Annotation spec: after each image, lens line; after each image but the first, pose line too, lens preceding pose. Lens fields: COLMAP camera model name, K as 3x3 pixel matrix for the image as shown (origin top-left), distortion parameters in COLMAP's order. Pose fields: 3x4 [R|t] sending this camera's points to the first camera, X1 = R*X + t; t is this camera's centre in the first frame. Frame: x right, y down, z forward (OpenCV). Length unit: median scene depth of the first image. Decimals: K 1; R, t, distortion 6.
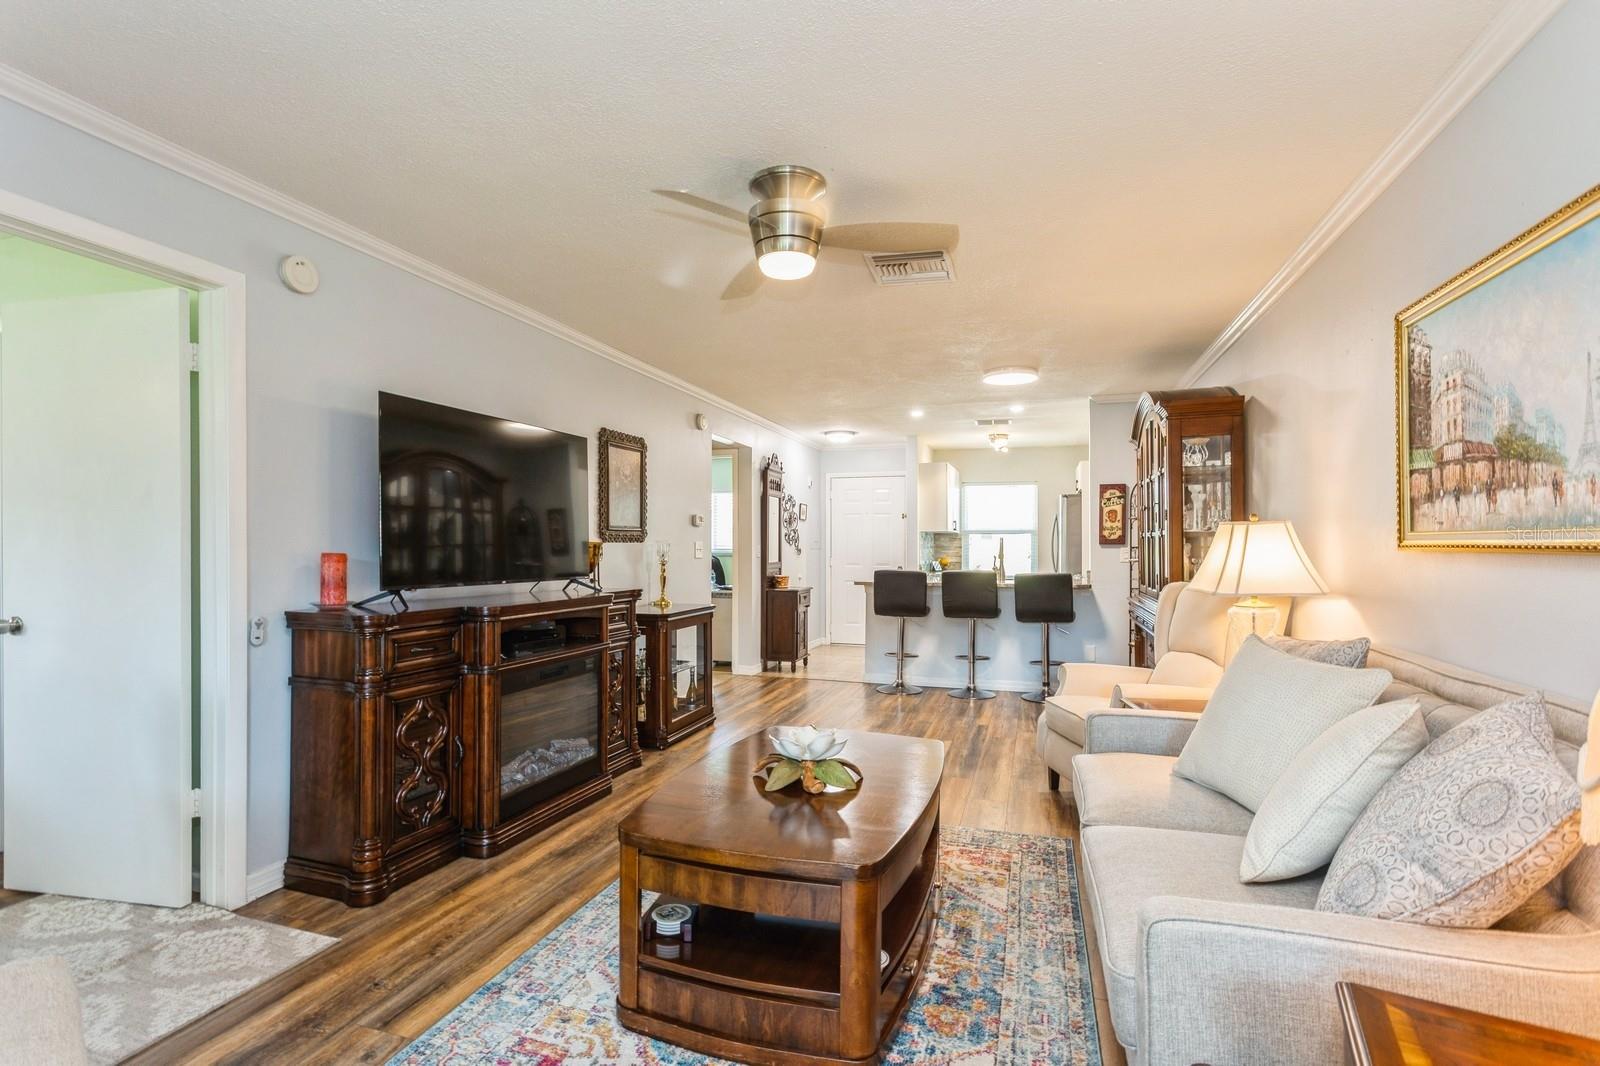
lens RADIAL K [[760.5, 0, 796.5], [0, 760.5, 541.7], [0, 0, 1]] dist [-0.000220, 0.000485]
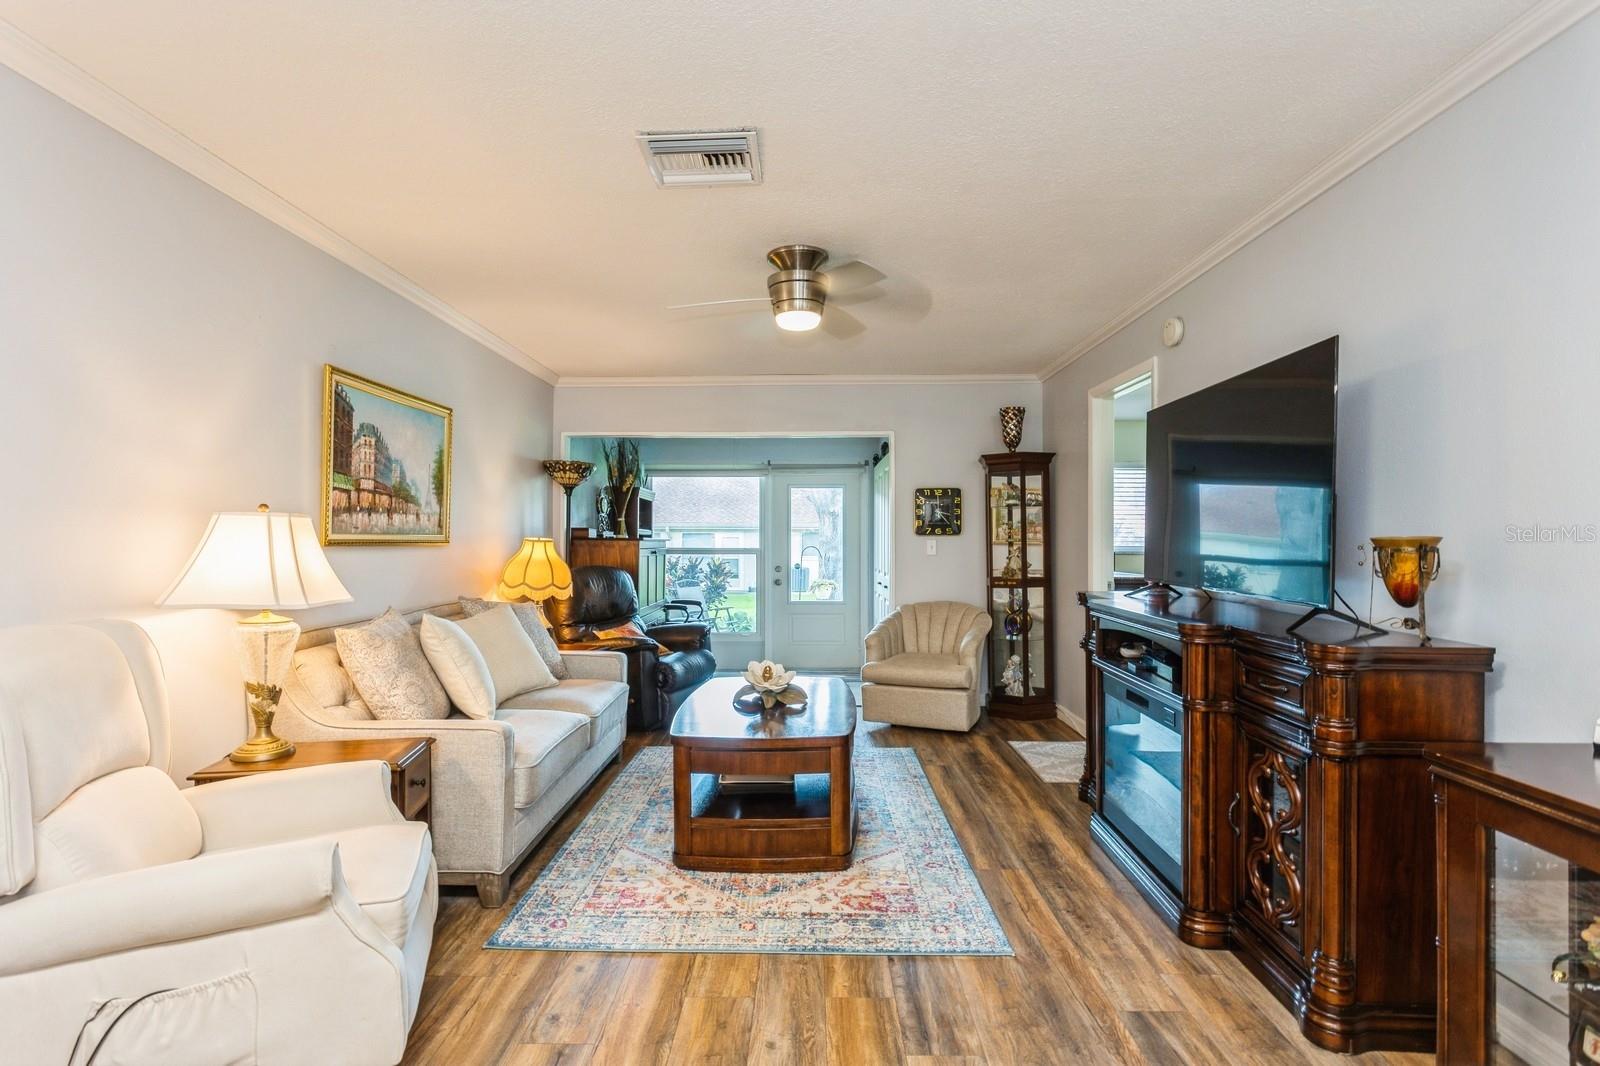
lens RADIAL K [[760.5, 0, 796.0], [0, 760.5, 531.2], [0, 0, 1]] dist [-0.000220, 0.000485]
pose [[-0.957882, -0.002498, -0.287152, 0.423666], [0.000771, 0.999936, -0.011270, 0.000701], [0.287162, -0.011017, -0.957819, 2.656609]]
